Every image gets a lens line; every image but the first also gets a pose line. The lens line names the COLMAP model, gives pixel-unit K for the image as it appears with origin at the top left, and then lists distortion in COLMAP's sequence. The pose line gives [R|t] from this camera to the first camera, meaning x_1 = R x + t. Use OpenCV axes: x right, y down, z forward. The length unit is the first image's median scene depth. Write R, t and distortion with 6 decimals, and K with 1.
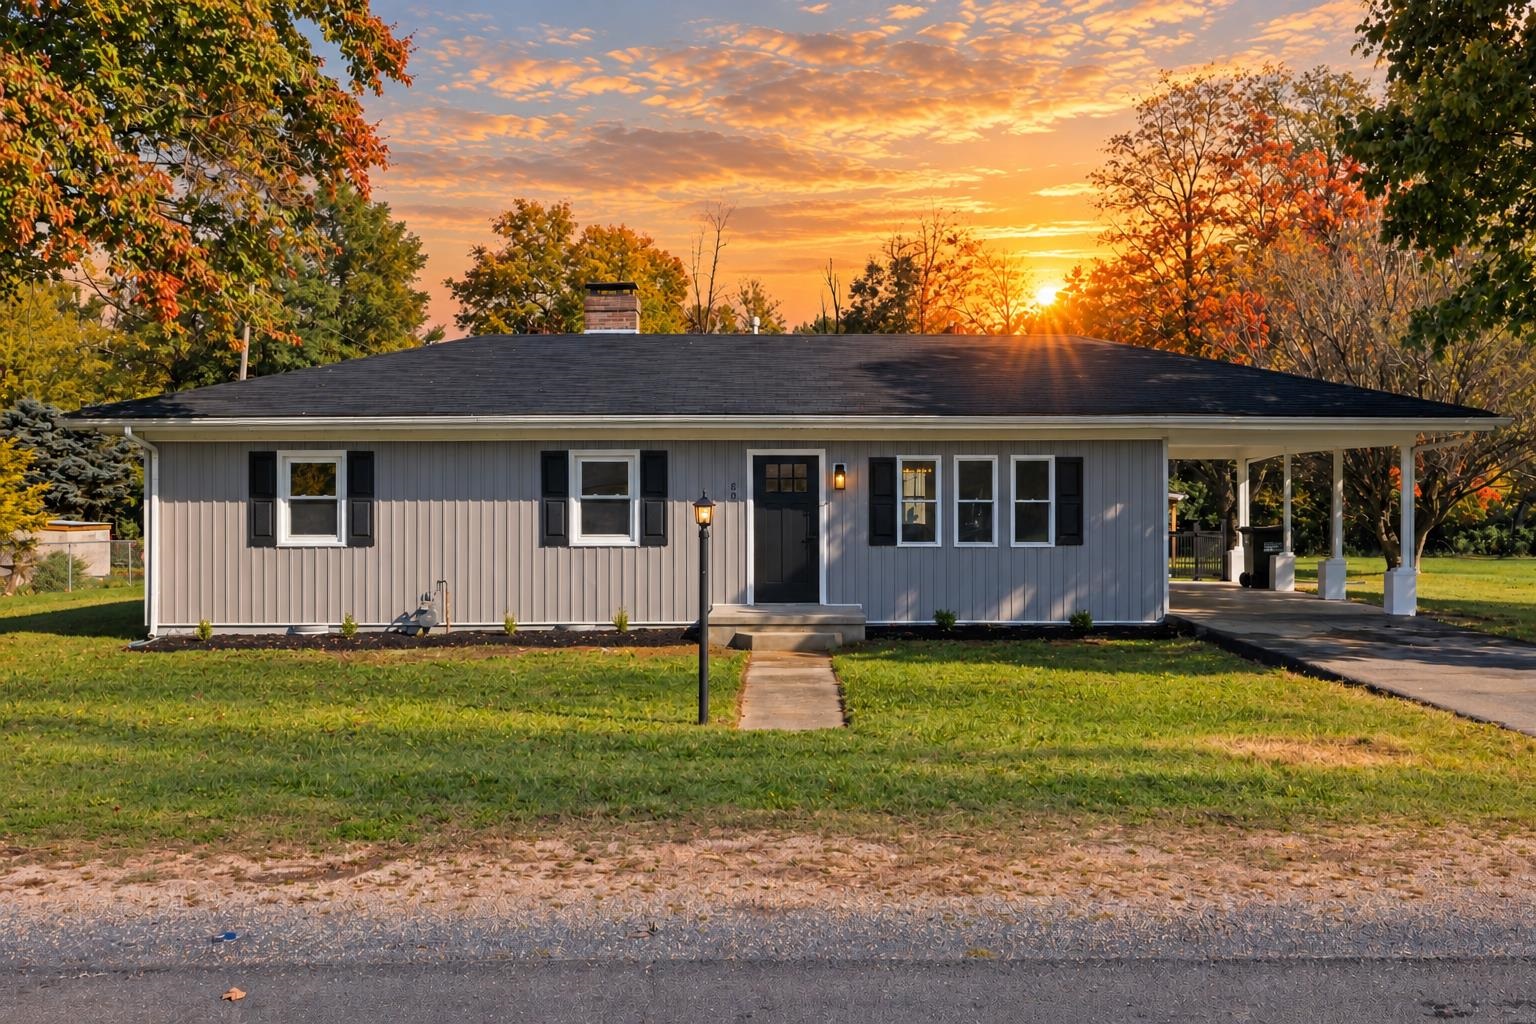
lens RADIAL K [[1073.8, 0, 768.0], [0, 1073.8, 512.0], [0, 0, 1]] dist [-0.003283, -0.001195]
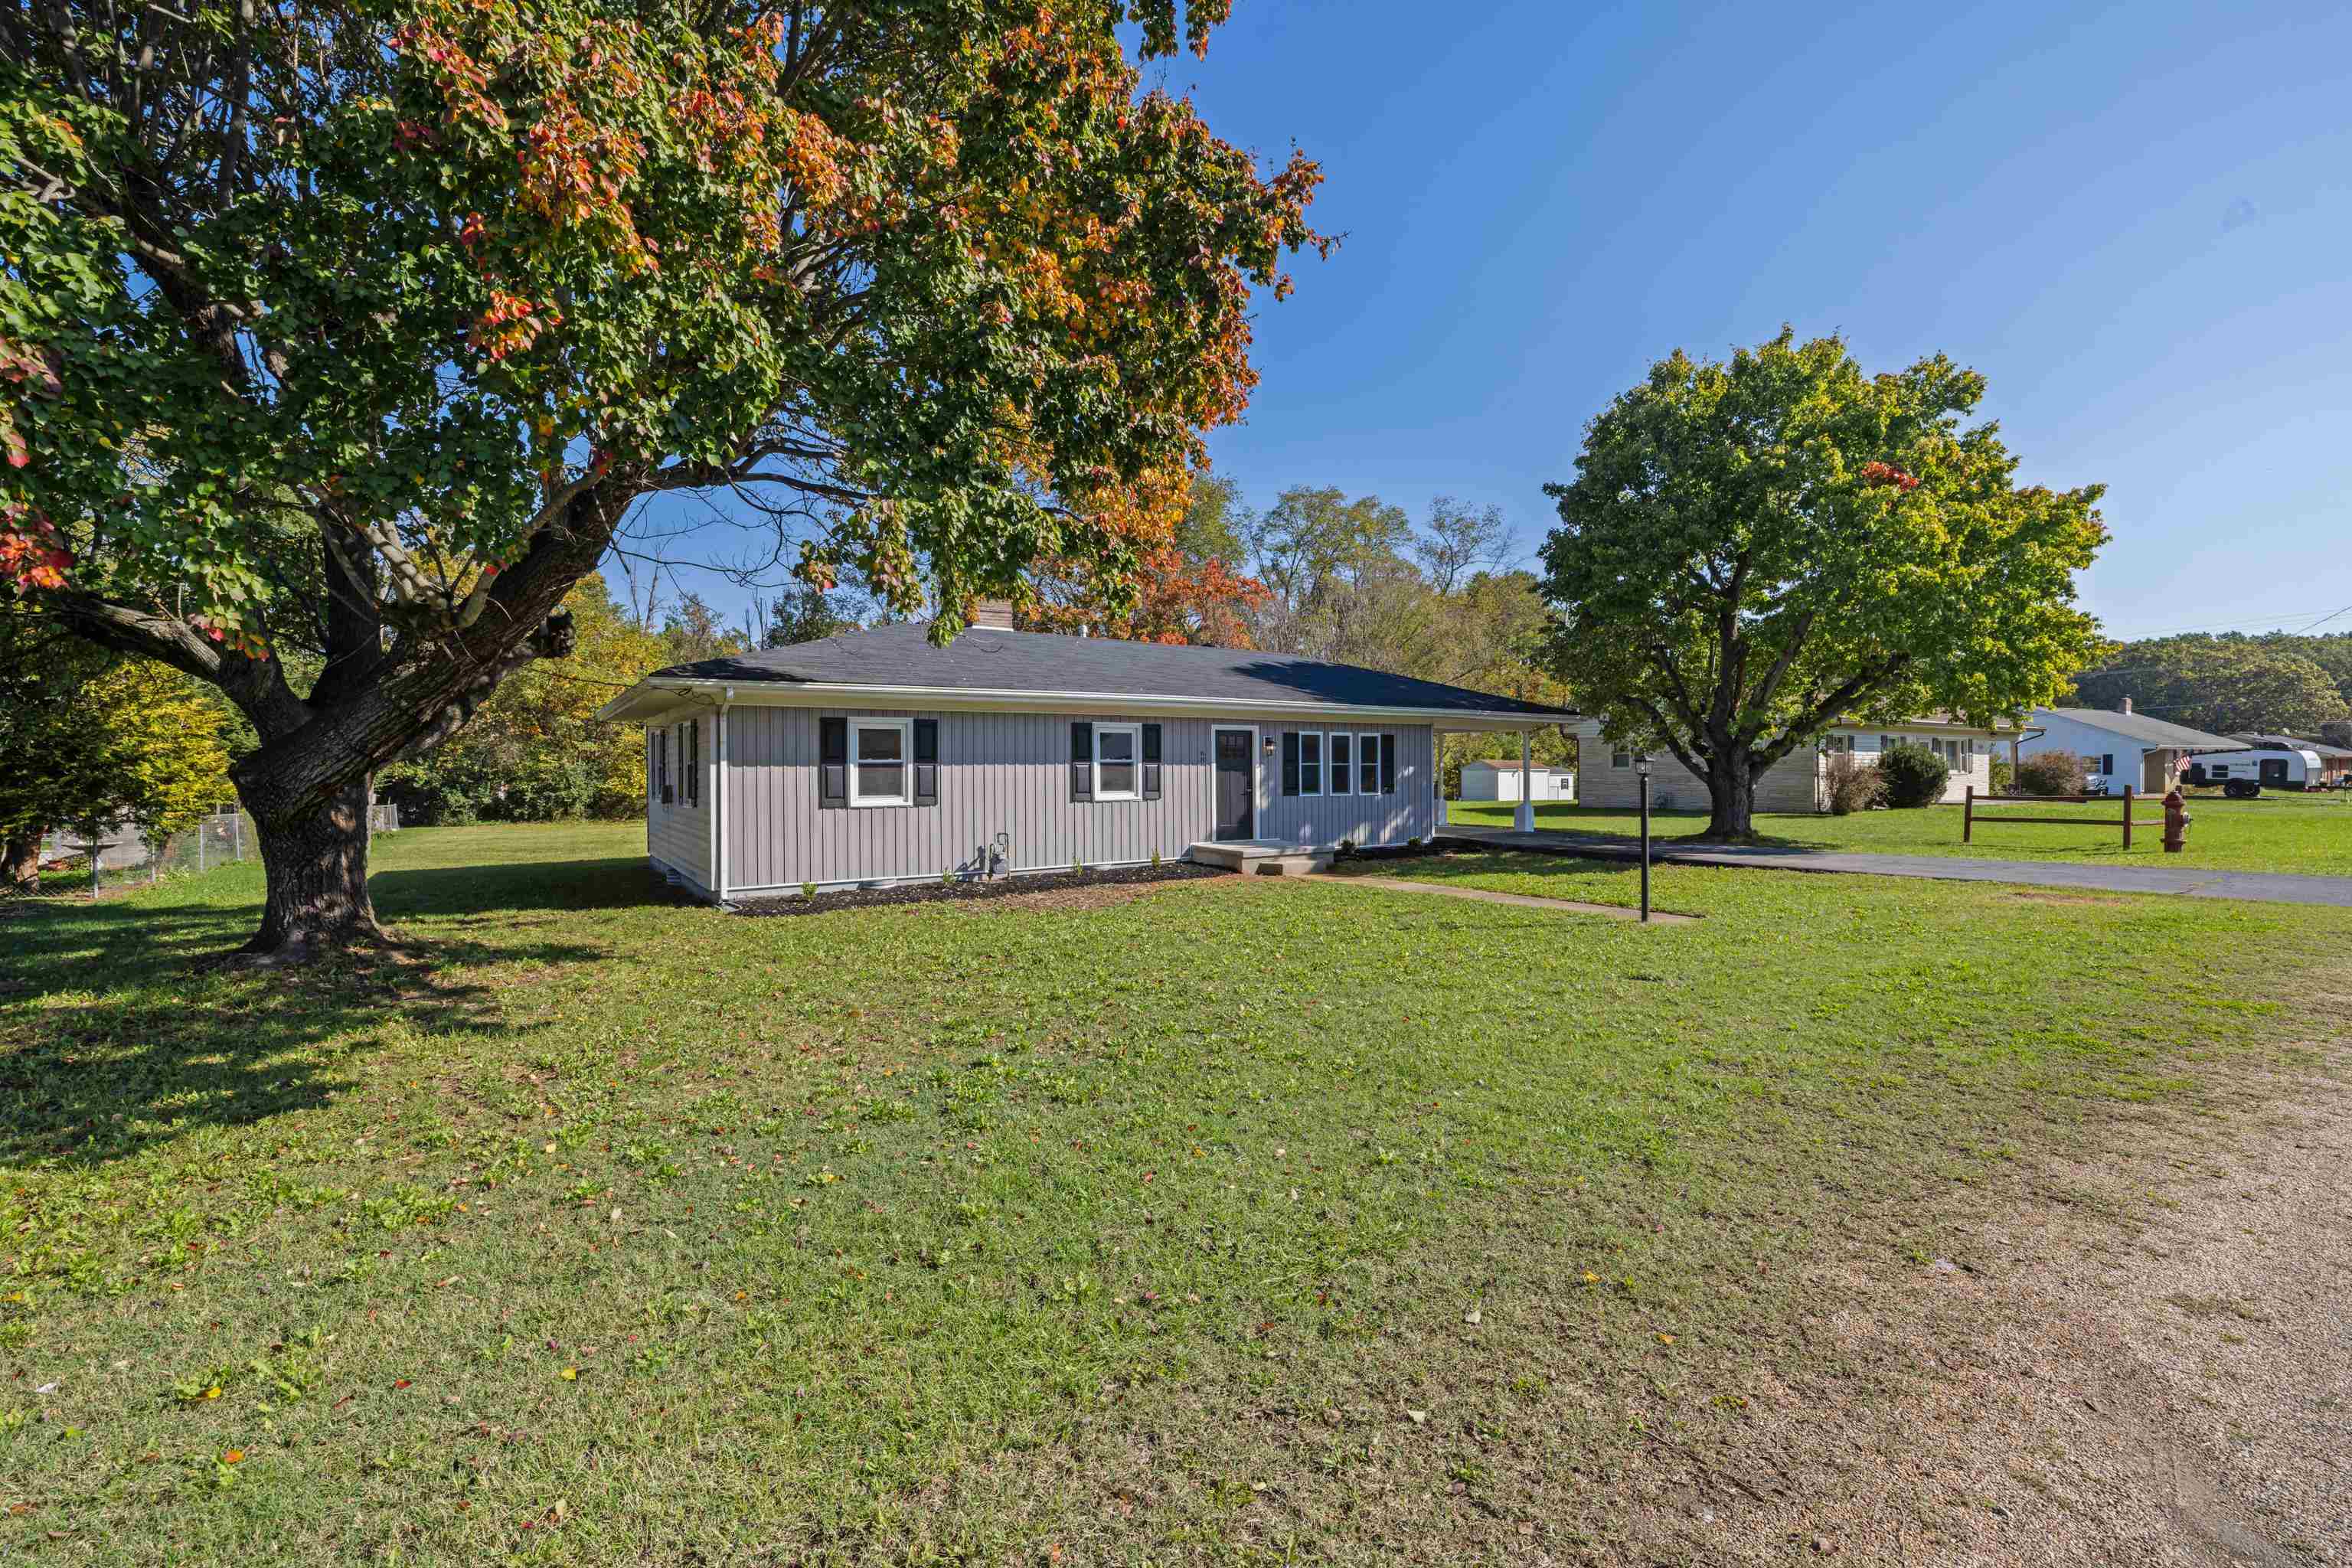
lens RADIAL K [[994.9, 0, 1176.0], [0, 994.9, 784.0], [0, 0, 1]] dist [-0.000148, -0.000042]
pose [[0.835004, -0.011073, 0.550133, -0.727787], [0.006840, 0.999929, 0.009745, 0.001802], [-0.550202, -0.004374, 0.835020, 0.003481]]
